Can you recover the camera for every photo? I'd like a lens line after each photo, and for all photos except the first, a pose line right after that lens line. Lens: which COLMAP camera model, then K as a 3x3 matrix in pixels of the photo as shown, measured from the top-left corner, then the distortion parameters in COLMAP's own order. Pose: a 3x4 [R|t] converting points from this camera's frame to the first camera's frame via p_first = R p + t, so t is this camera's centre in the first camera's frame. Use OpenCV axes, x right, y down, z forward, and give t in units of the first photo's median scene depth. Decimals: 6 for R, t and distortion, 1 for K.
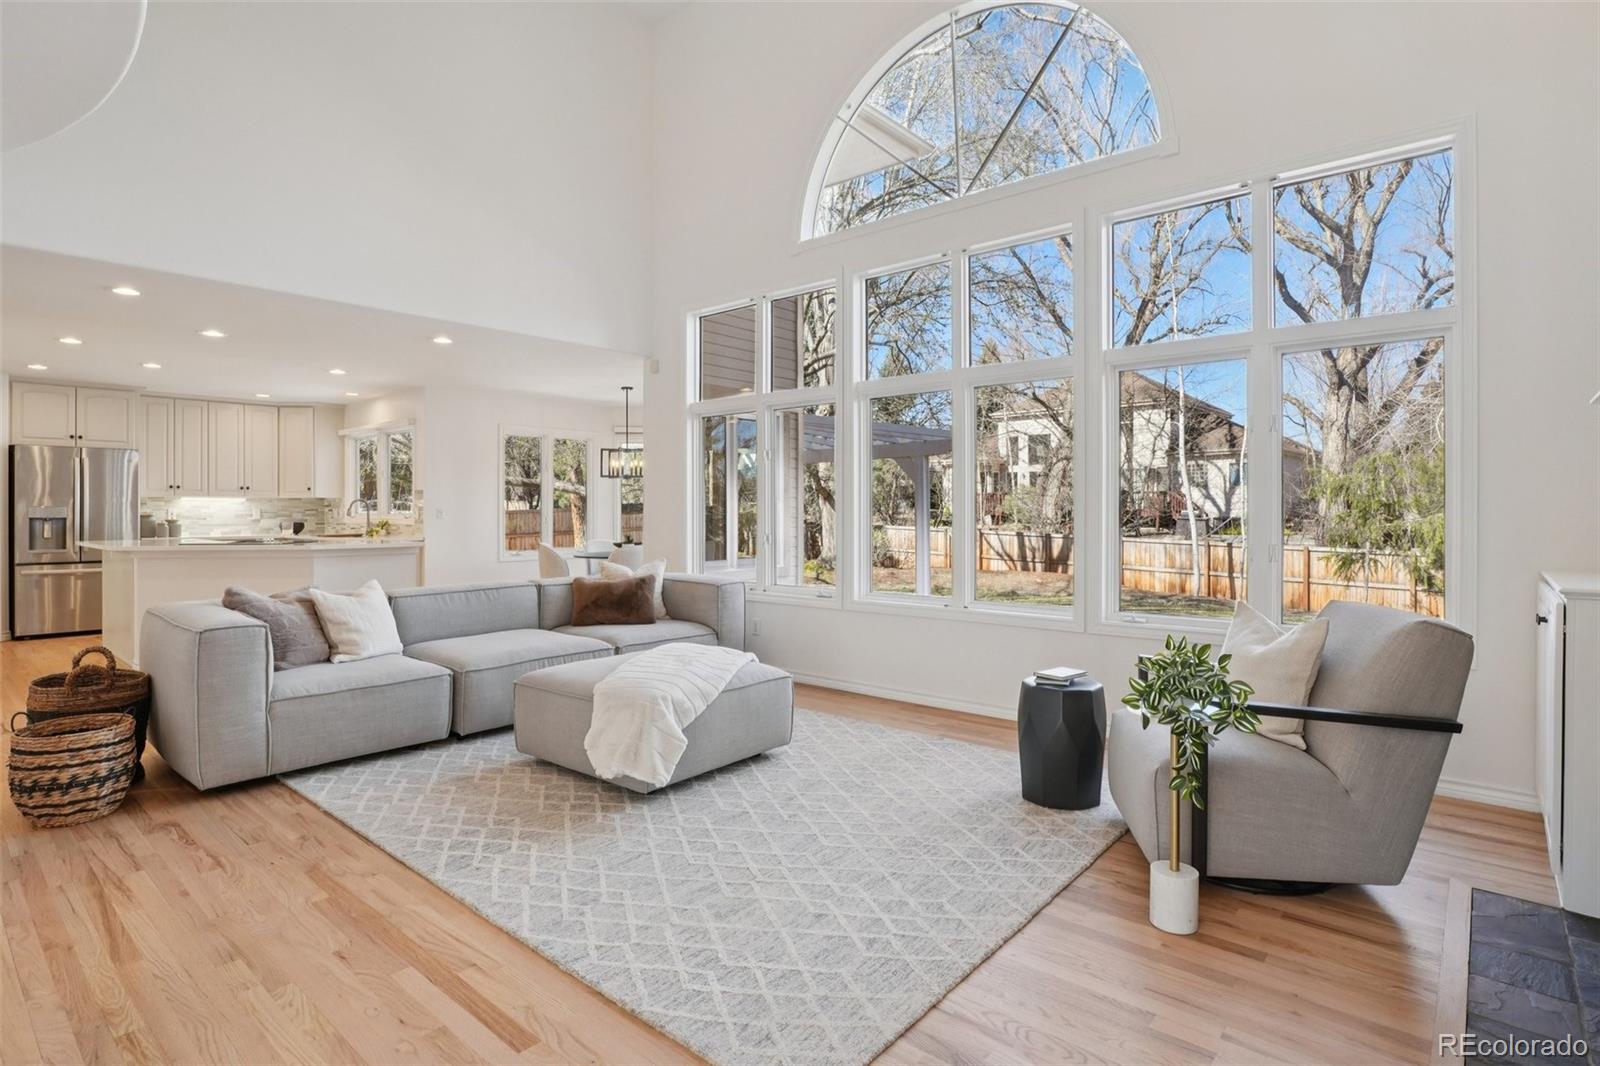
lens RADIAL K [[805.7, 0, 800.9], [0, 805.7, 513.0], [0, 0, 1]] dist [-0.029270, 0.000015]
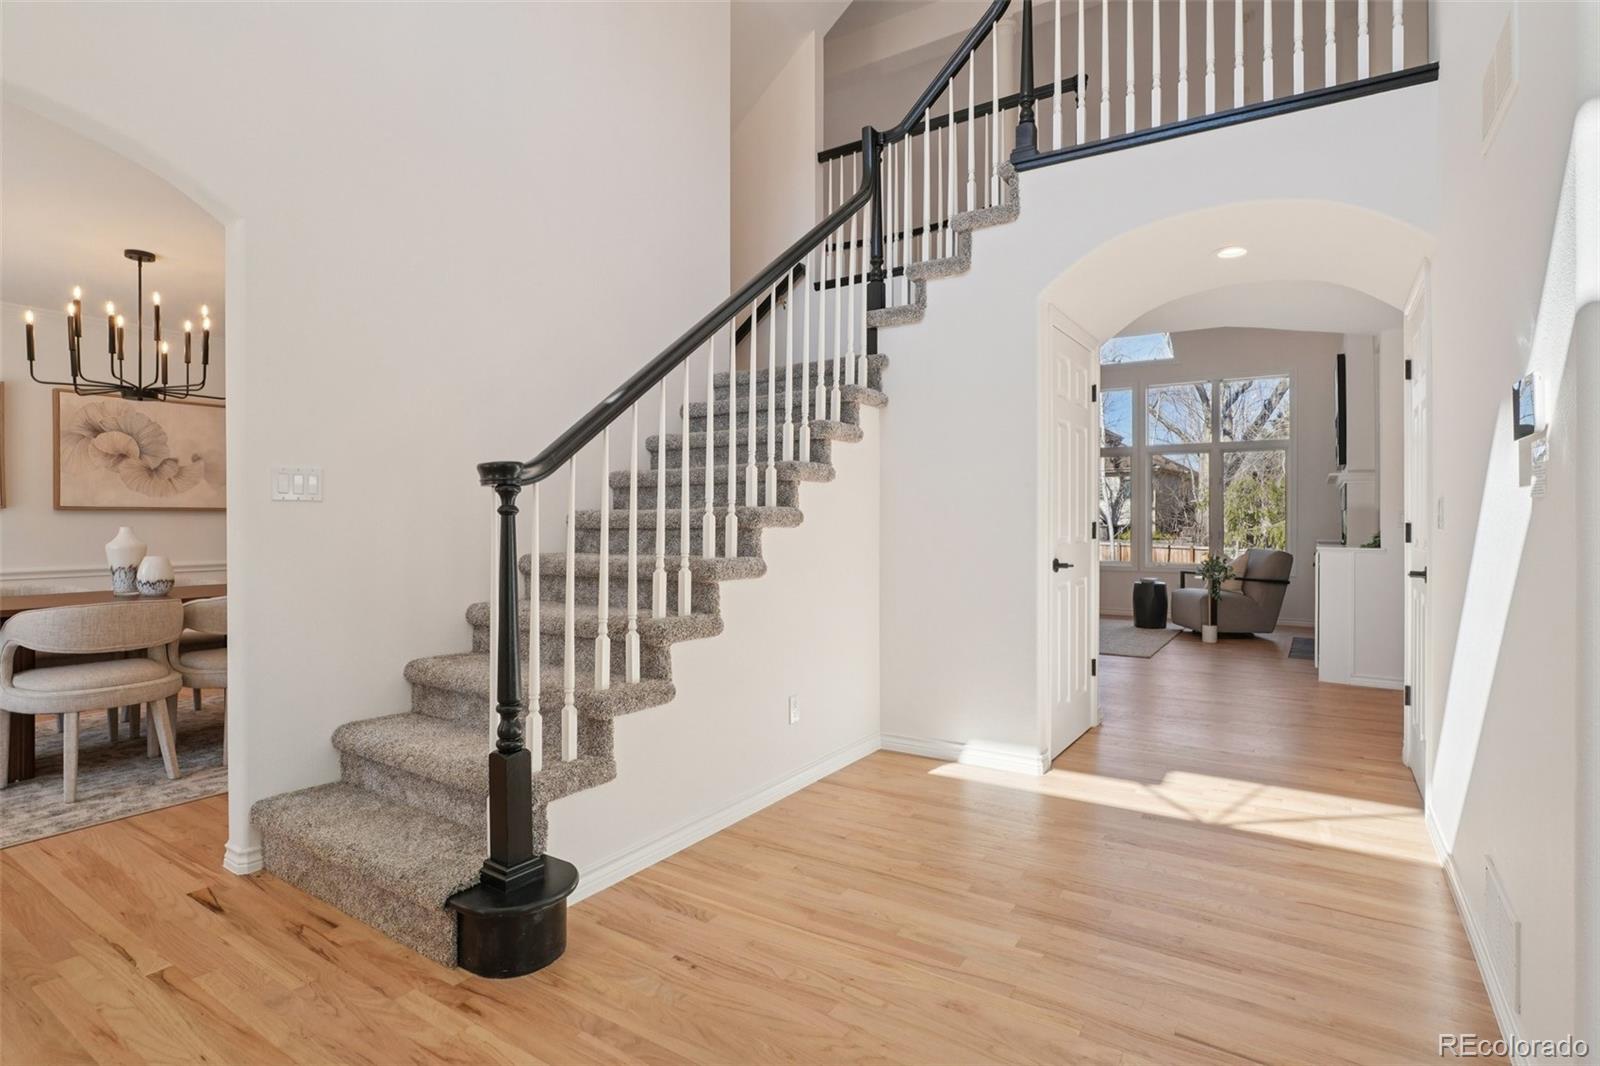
lens RADIAL K [[805.7, 0, 800.9], [0, 805.7, 513.0], [0, 0, 1]] dist [-0.029270, 0.000015]
pose [[0.991052, 0.002655, 0.133451, -0.923437], [-0.001000, 0.999922, -0.012468, 0.018559], [-0.133474, 0.012223, 0.990977, -1.146090]]
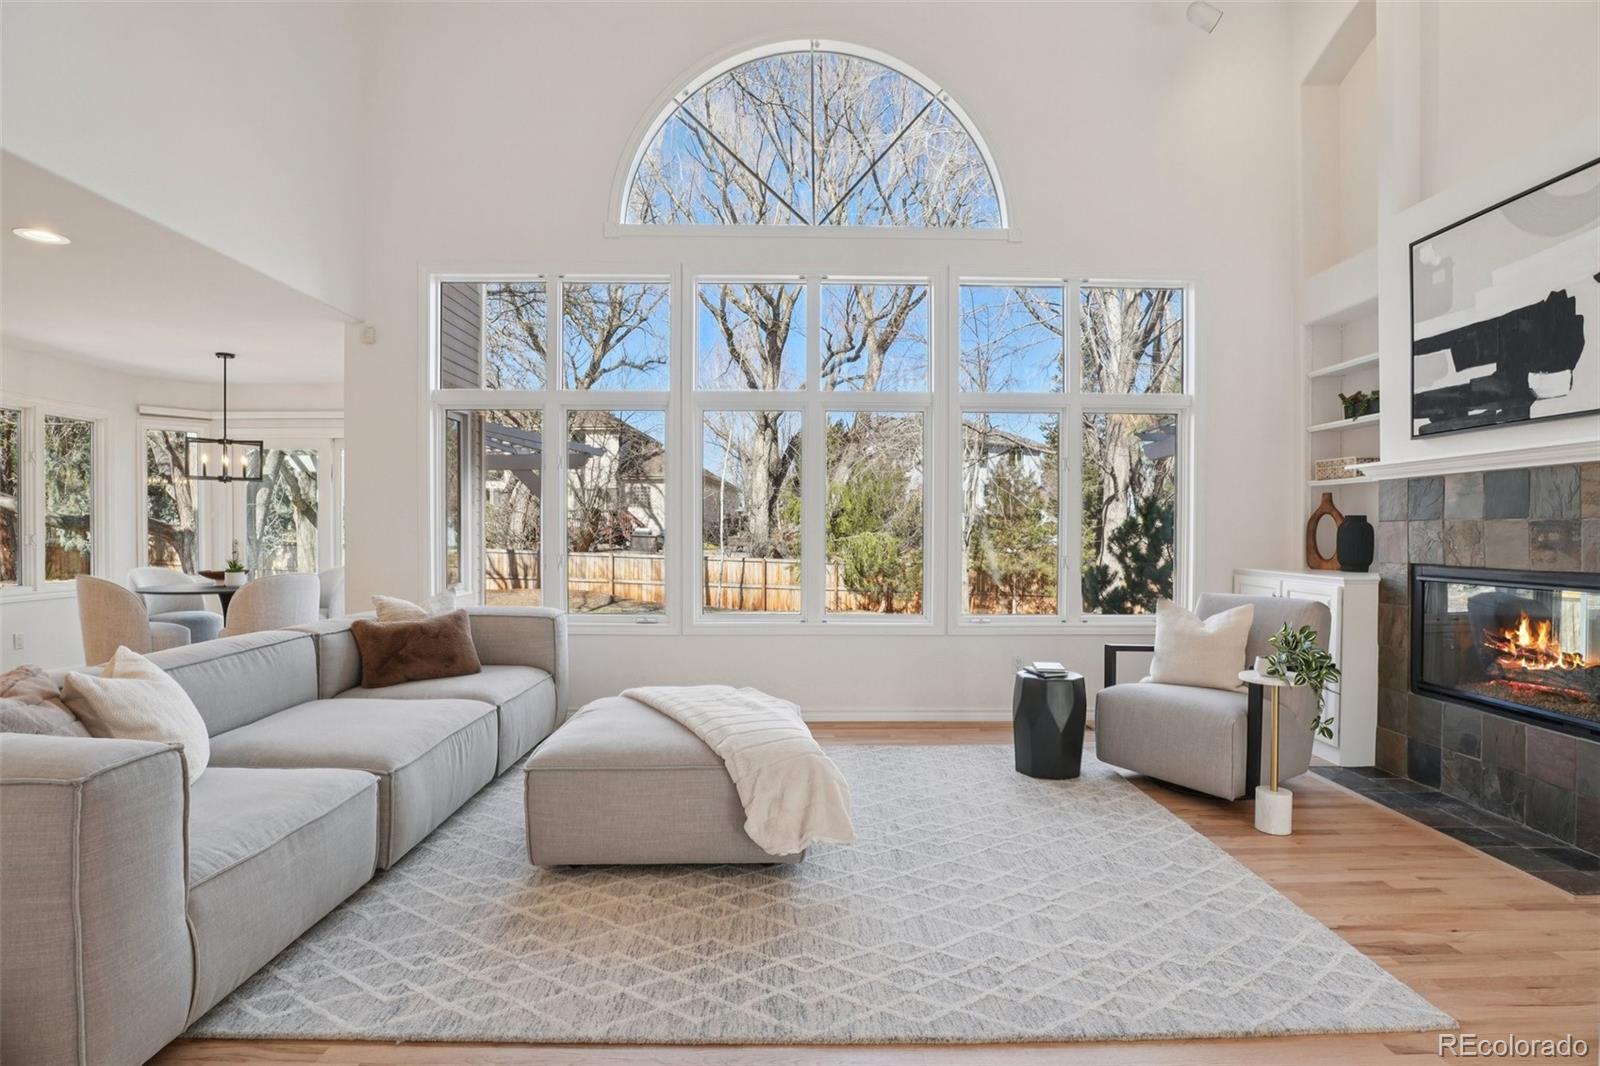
lens RADIAL K [[788.1, 0, 797.4], [0, 788.1, 540.6], [0, 0, 1]] dist [-0.034714, 0.000006]
pose [[0.753779, -0.005962, 0.657101, -0.594044], [-0.002782, 0.999921, 0.012264, -0.000016], [-0.657122, -0.011072, 0.753703, 0.306748]]
